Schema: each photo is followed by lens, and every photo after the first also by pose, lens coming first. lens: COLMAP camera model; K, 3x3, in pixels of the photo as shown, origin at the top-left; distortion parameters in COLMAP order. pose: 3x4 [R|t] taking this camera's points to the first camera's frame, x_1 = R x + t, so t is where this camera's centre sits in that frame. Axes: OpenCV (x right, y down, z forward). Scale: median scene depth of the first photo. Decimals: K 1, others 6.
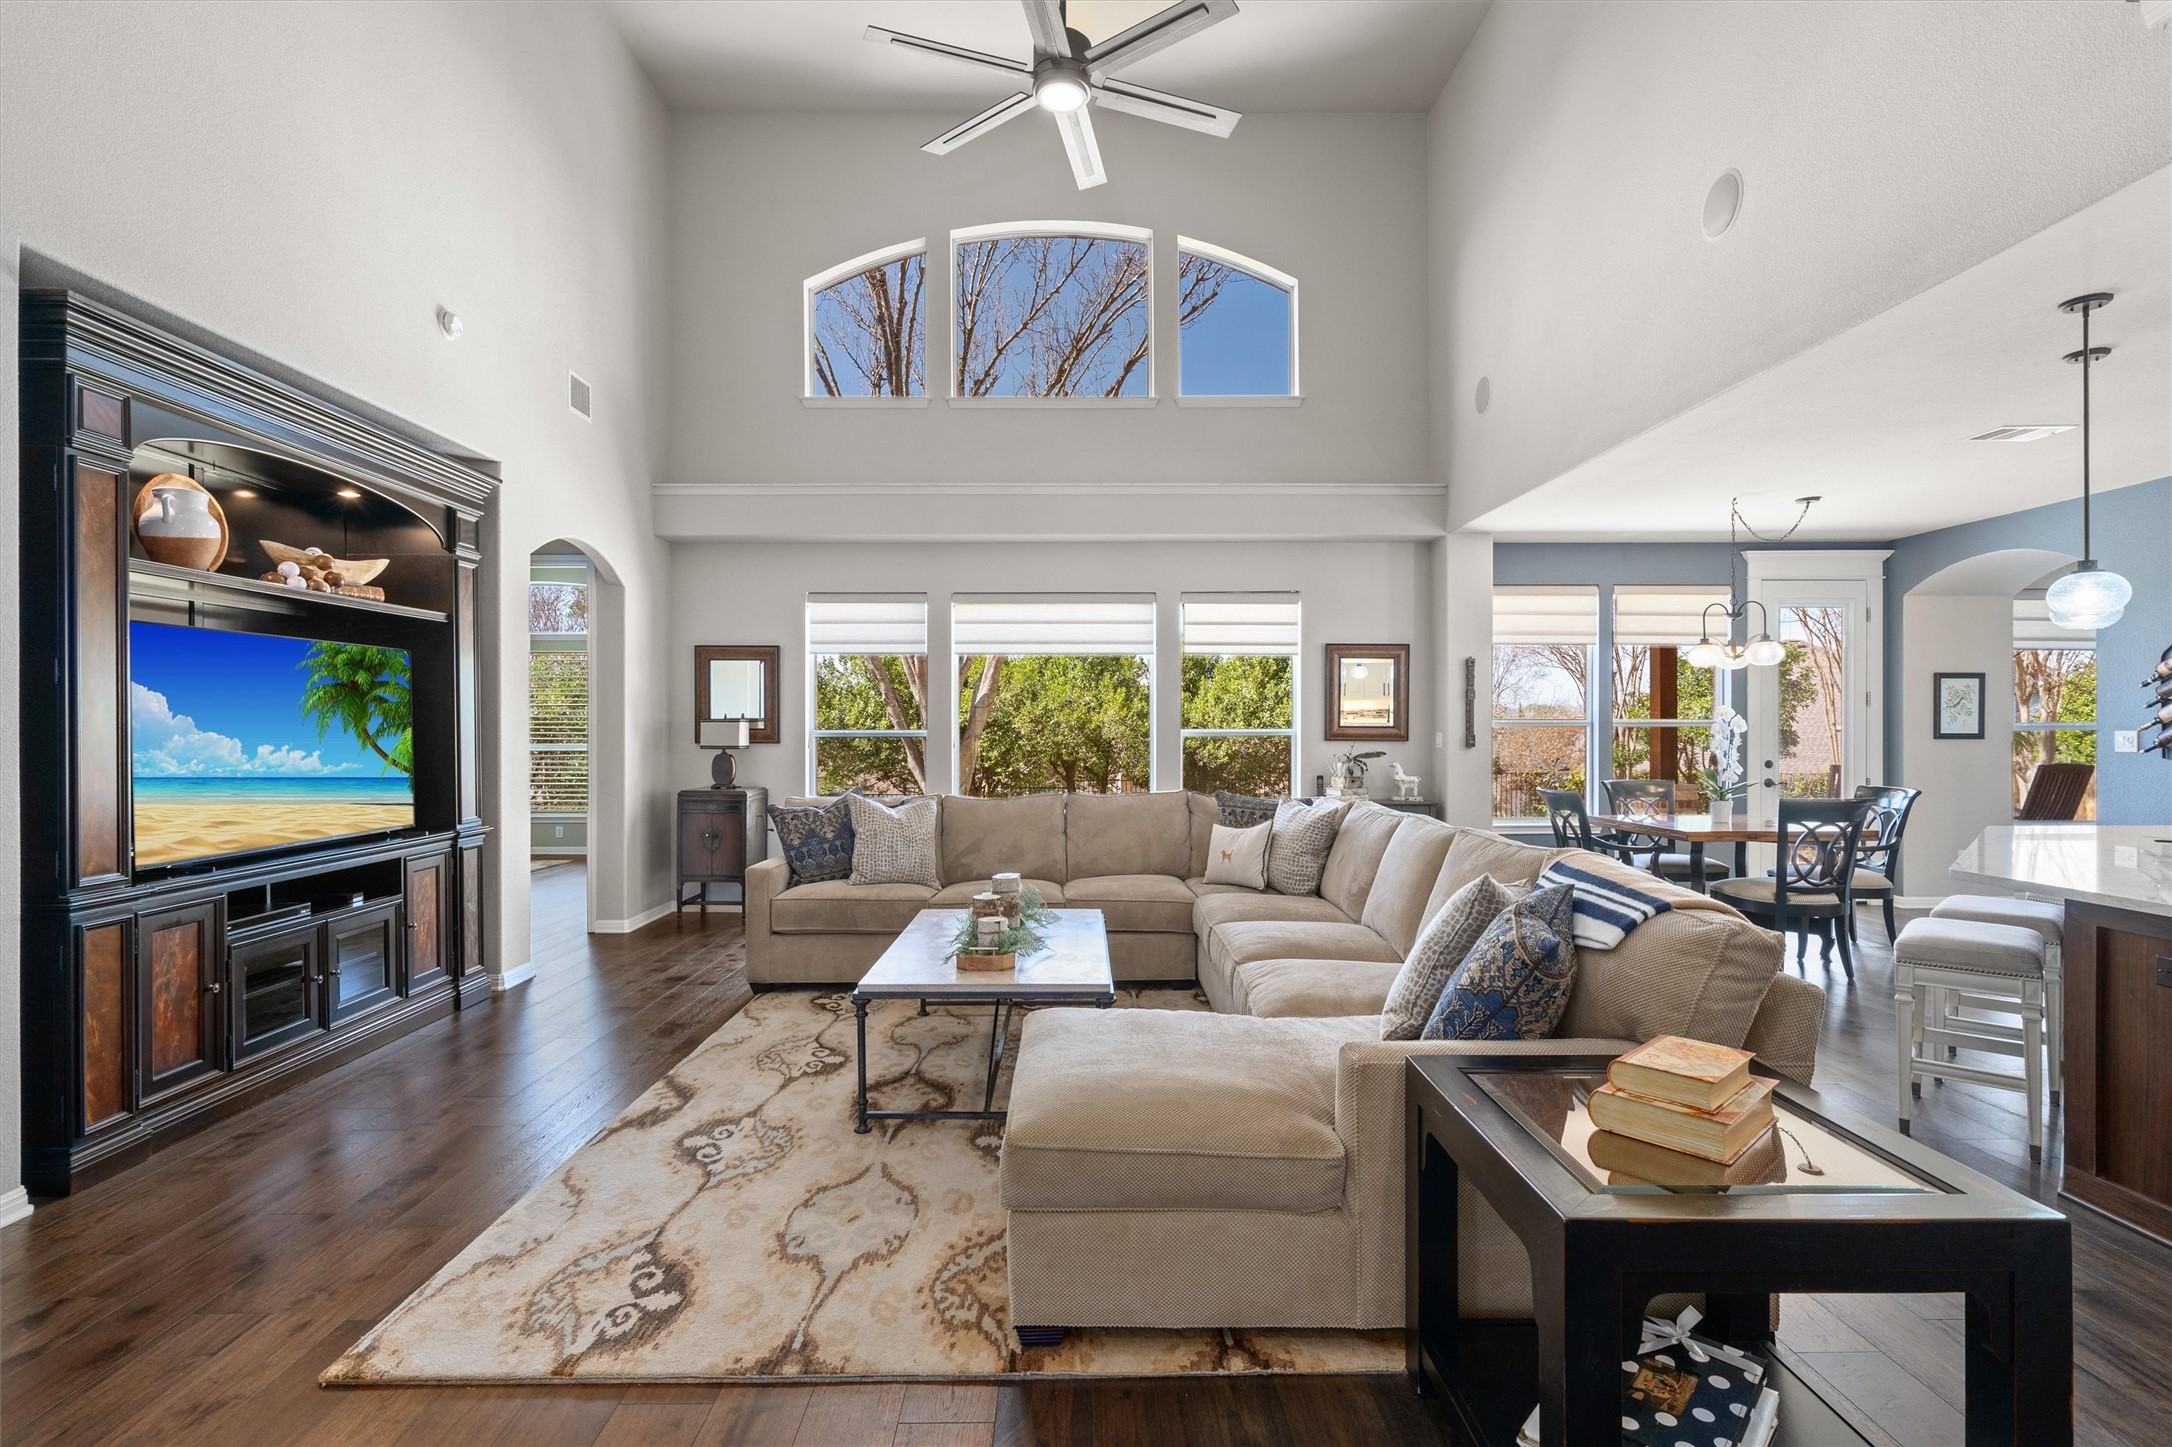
lens RADIAL K [[1010.9, 0, 1077.9], [0, 1010.9, 723.5], [0, 0, 1]] dist [-0.001025, 0.000461]
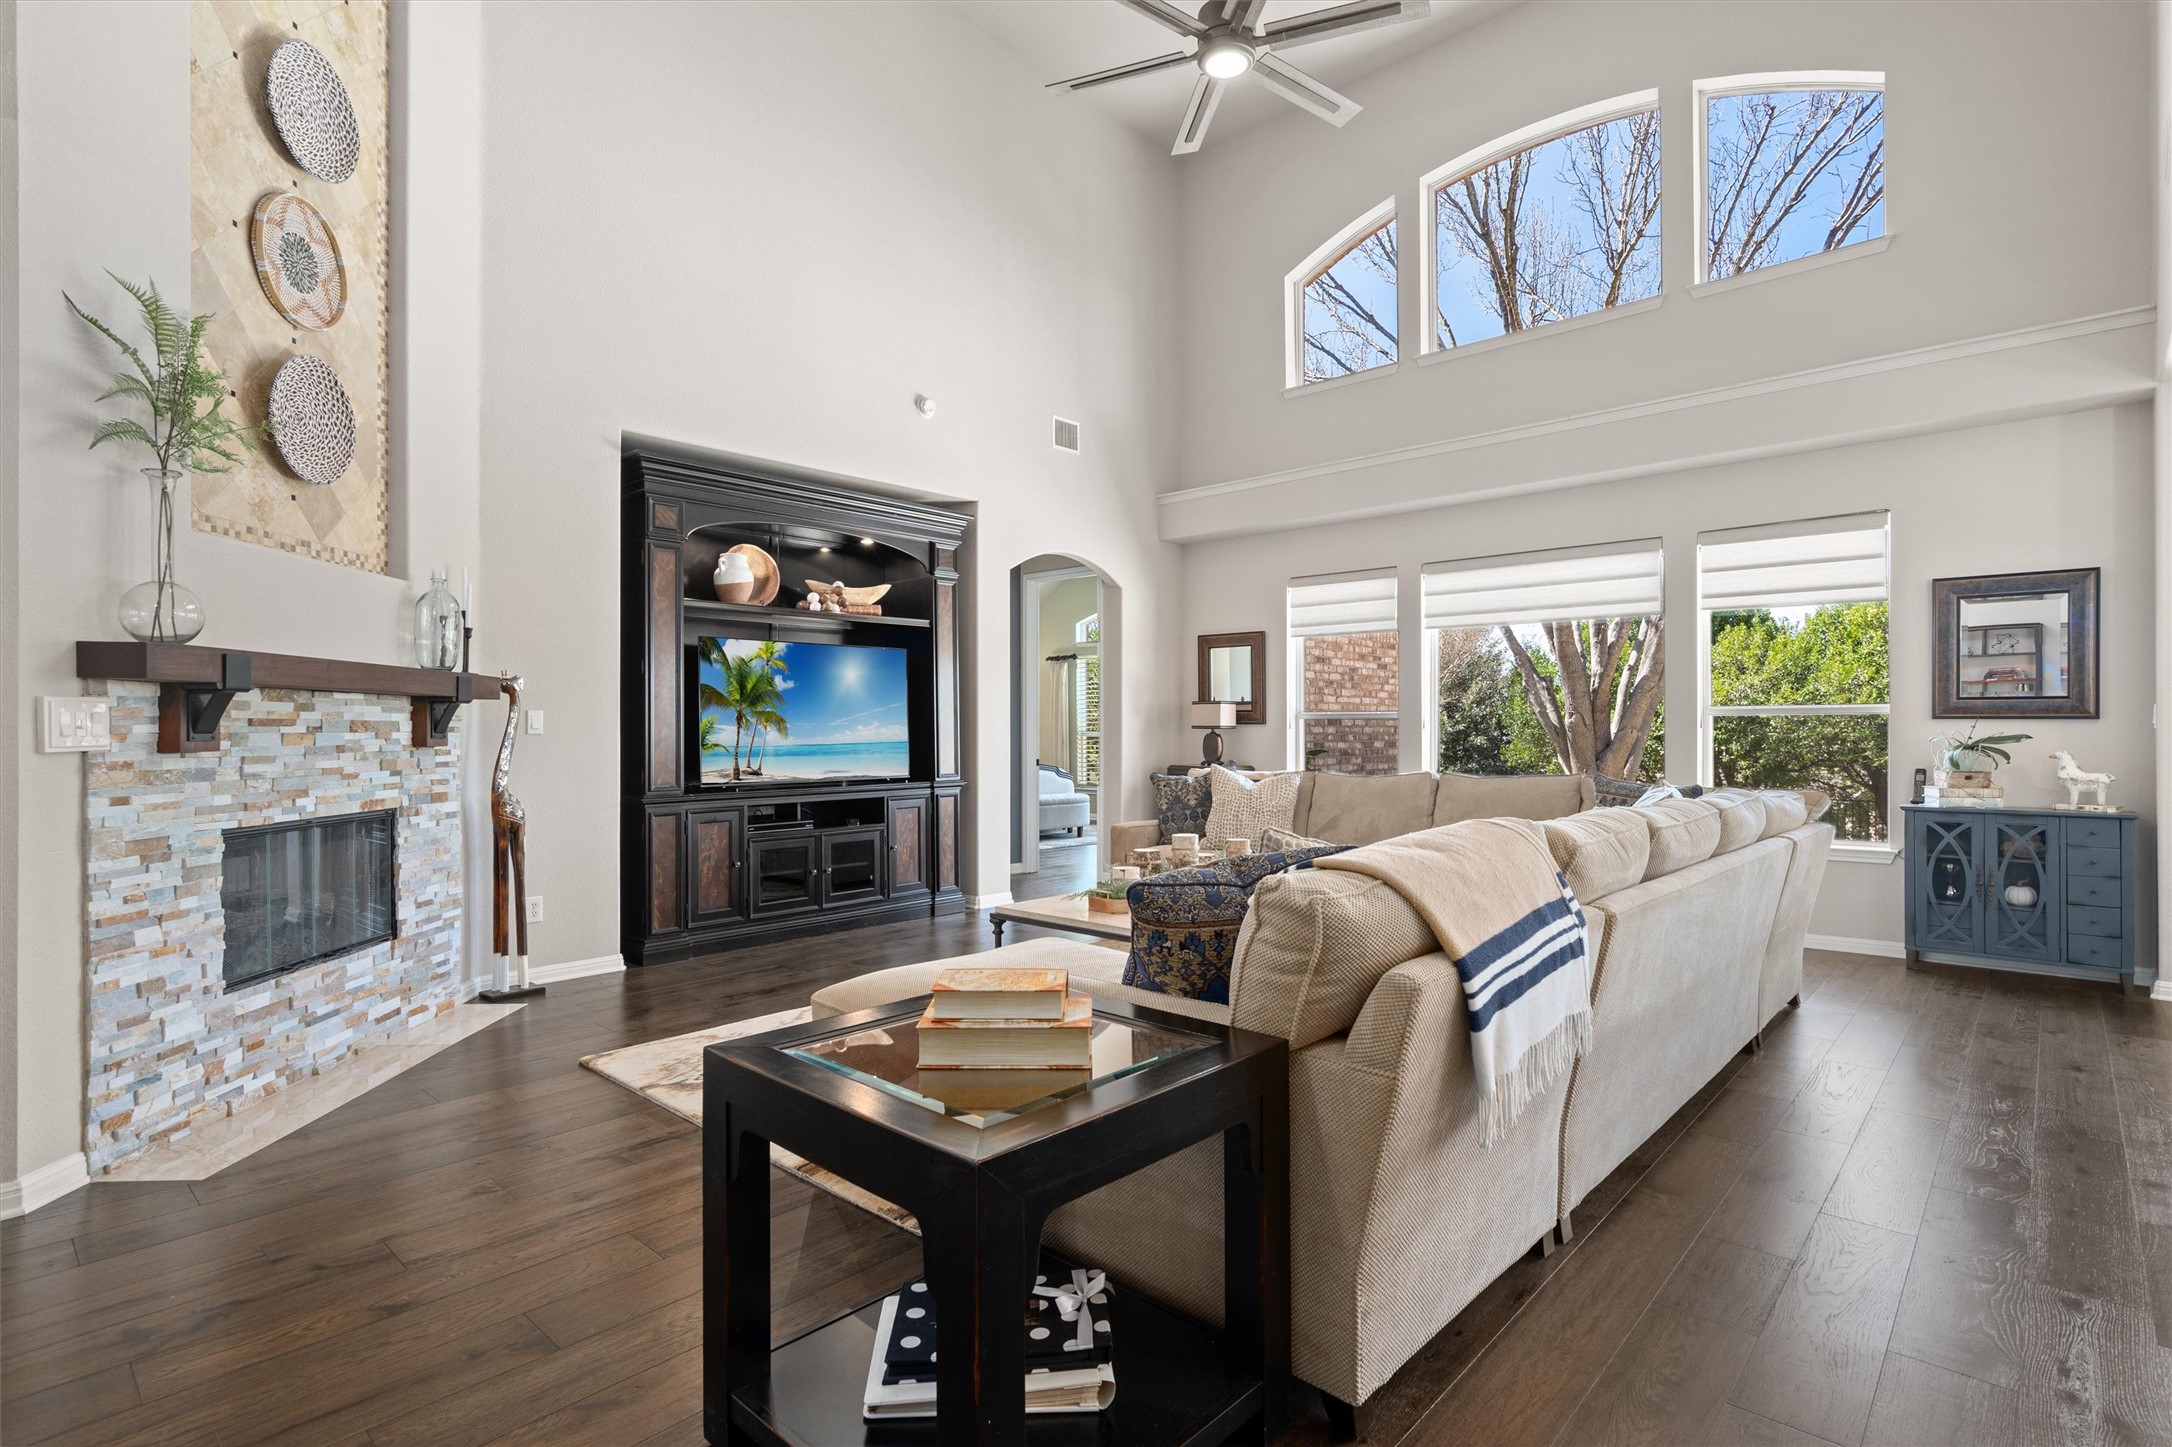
lens RADIAL K [[1052.6, 0, 1086.0], [0, 1052.6, 723.5], [0, 0, 1]] dist [-0.000319, 0.000735]
pose [[0.732116, -0.002951, -0.681174, 0.487651], [0.002526, 0.999996, -0.001617, 0.031306], [0.681176, -0.000537, 0.732120, 0.114413]]
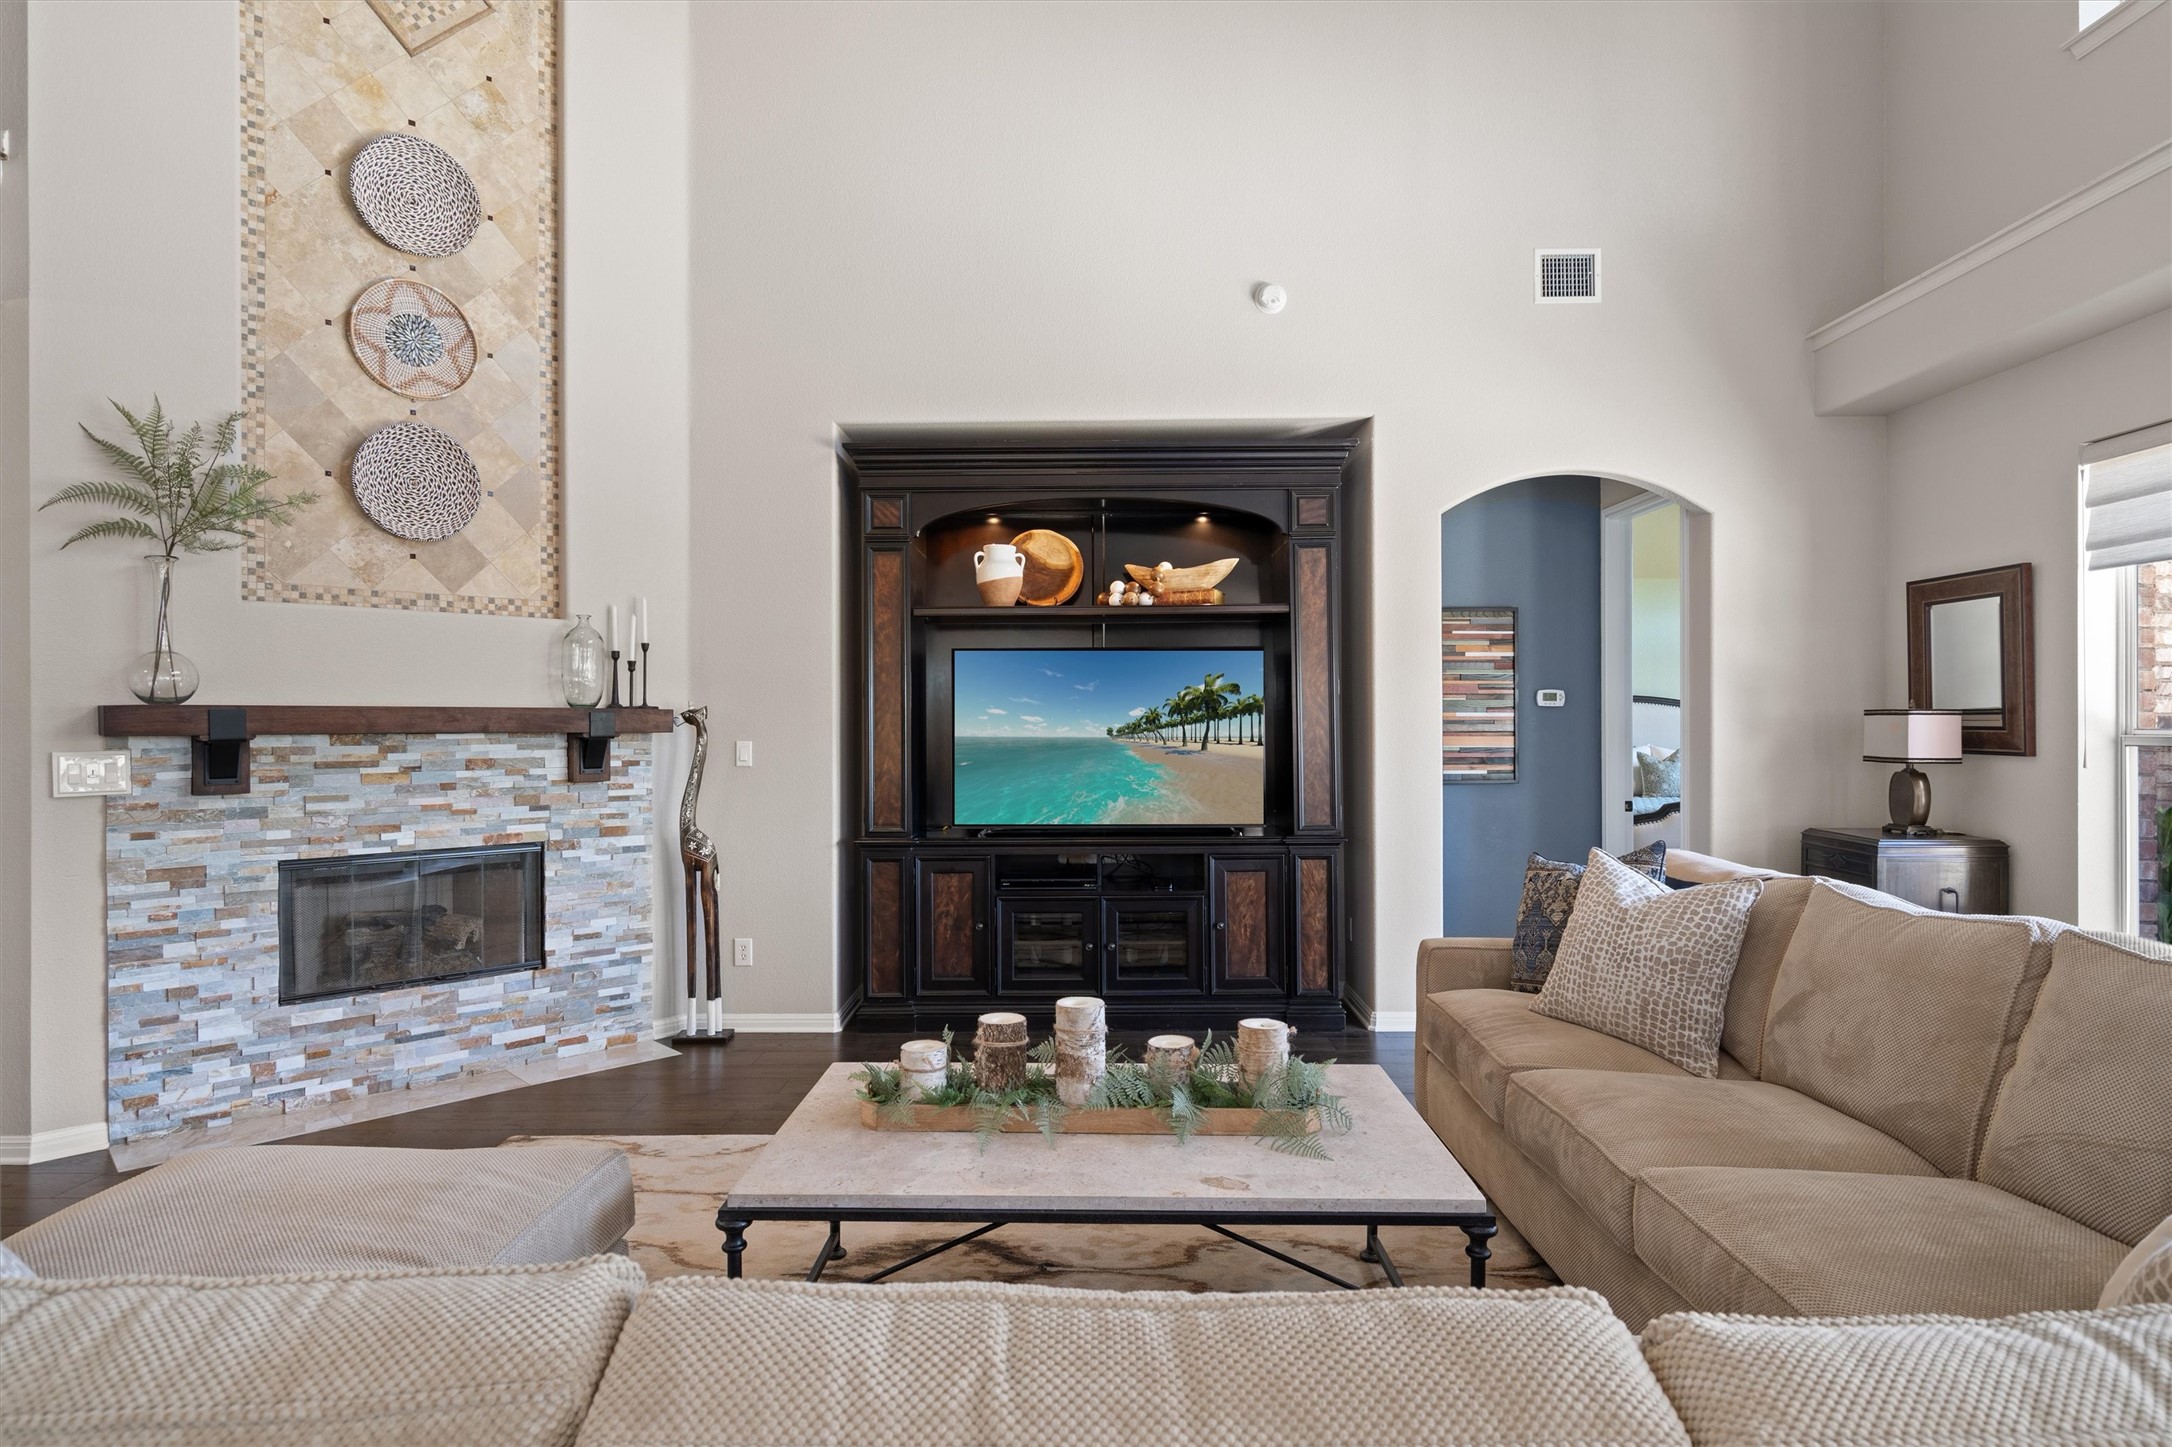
lens RADIAL K [[1168.2, 0, 1087.0], [0, 1168.2, 721.1], [0, 0, 1]] dist [0.002089, 0.000955]
pose [[-0.018074, 0.001050, -0.999836, 0.464869], [0.006313, 0.999980, 0.000936, -0.002213], [0.999817, -0.006295, -0.018080, 0.838296]]
